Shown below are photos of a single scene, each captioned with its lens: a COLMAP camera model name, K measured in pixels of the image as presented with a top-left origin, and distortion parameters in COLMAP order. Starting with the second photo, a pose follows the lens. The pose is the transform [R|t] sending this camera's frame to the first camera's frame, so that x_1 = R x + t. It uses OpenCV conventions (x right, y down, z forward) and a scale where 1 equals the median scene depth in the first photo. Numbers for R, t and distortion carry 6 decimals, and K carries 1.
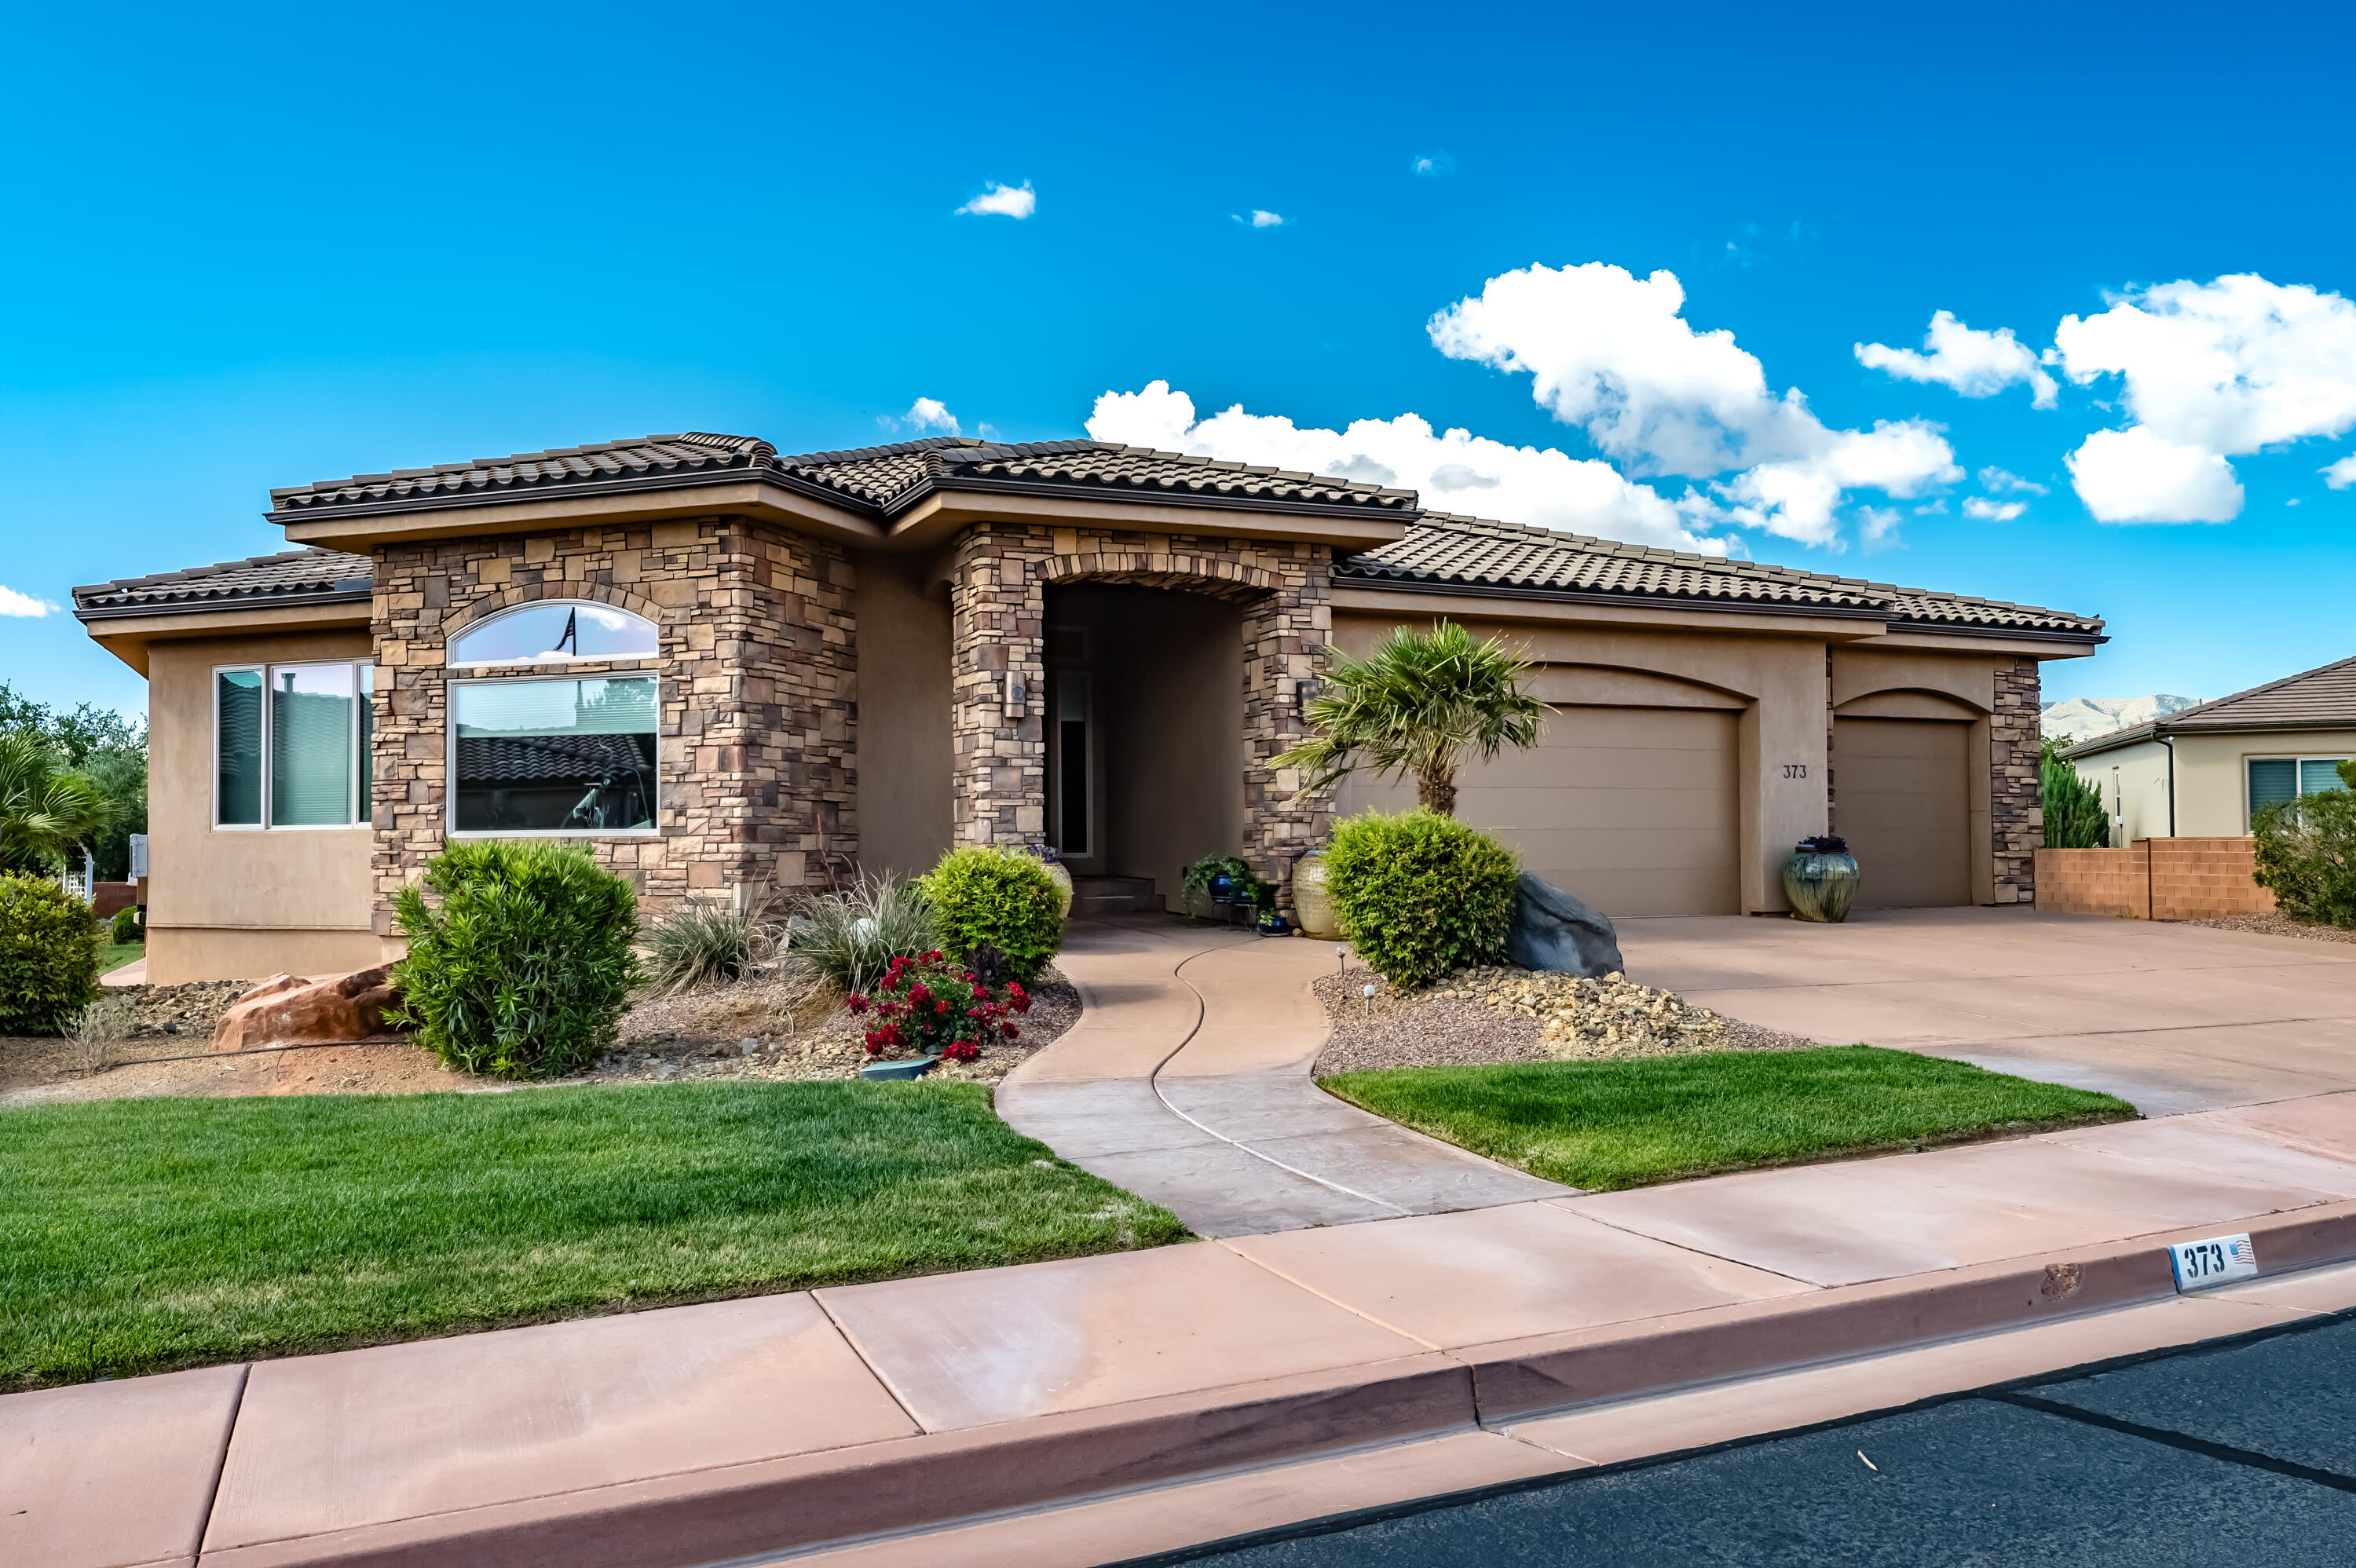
lens RADIAL K [[1694.4, 0, 1182.5], [0, 1694.4, 795.3], [0, 0, 1]] dist [0.008613, 0.001675]
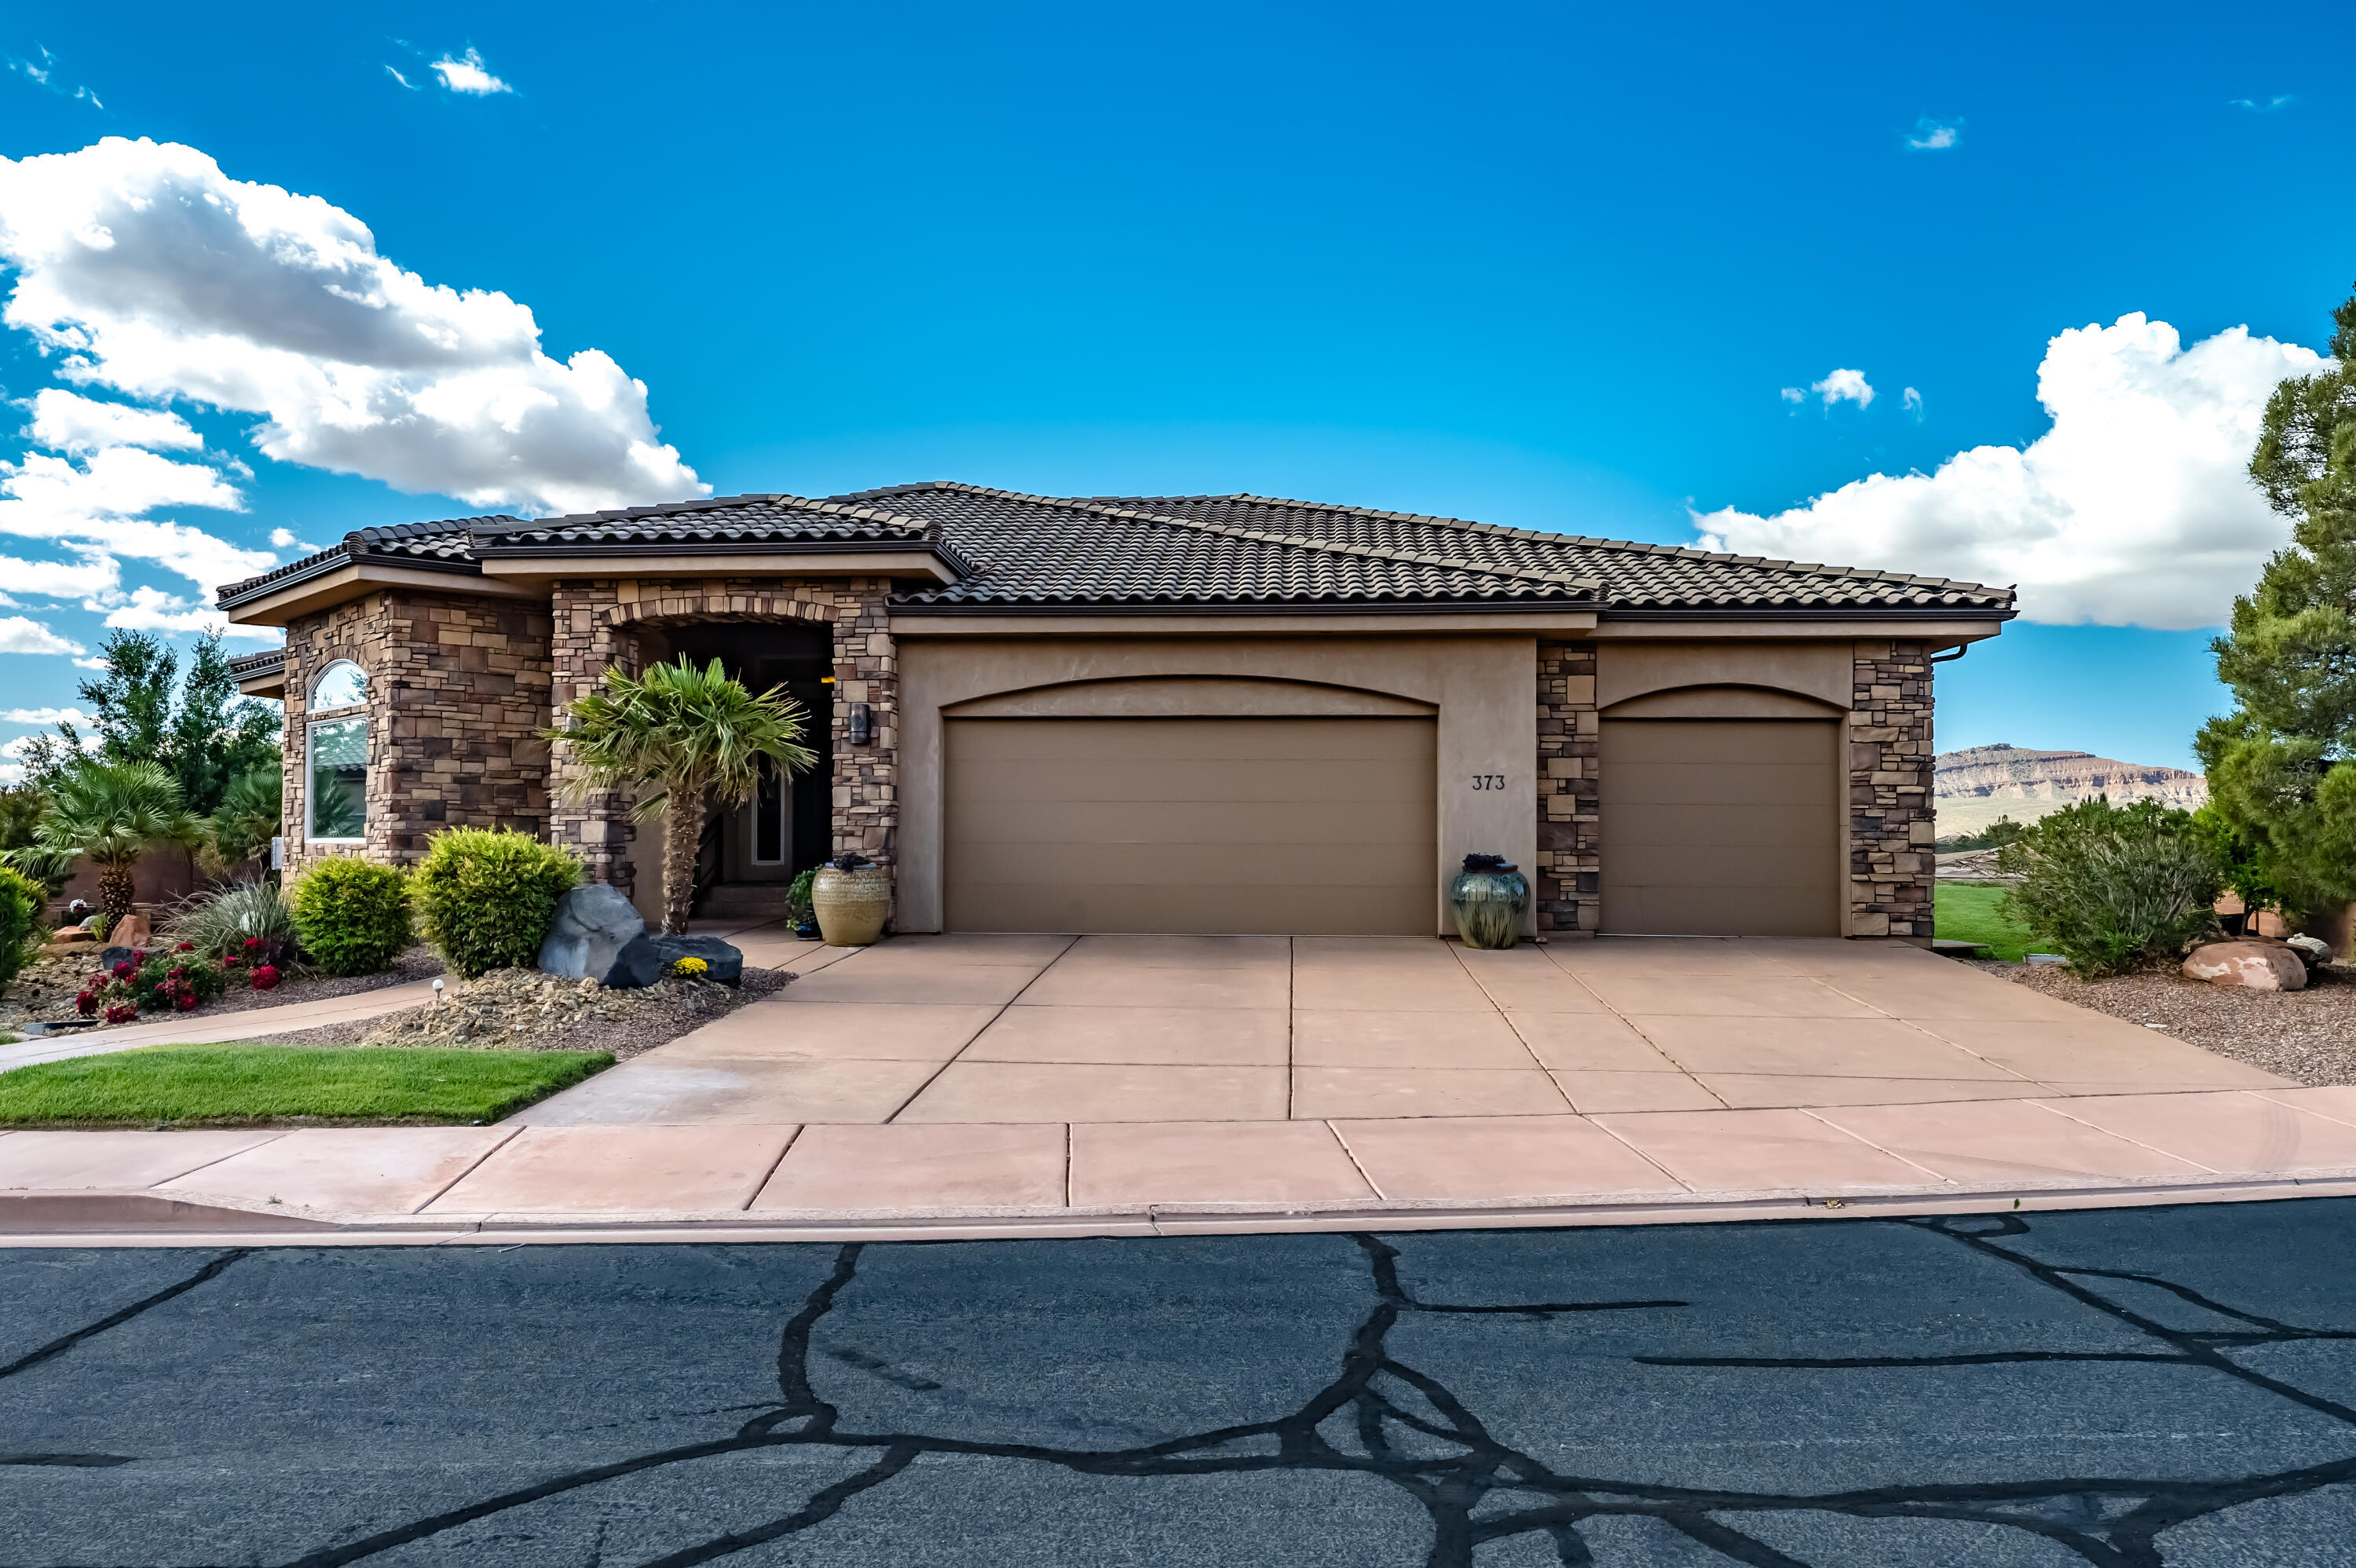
lens RADIAL K [[1694.4, 0, 1181.7], [0, 1694.4, 780.3], [0, 0, 1]] dist [0.008613, 0.001675]
pose [[0.890975, -0.008009, -0.453982, 0.746098], [0.003239, 0.999931, -0.011284, -0.006441], [0.454041, 0.008583, 0.890939, 0.132994]]
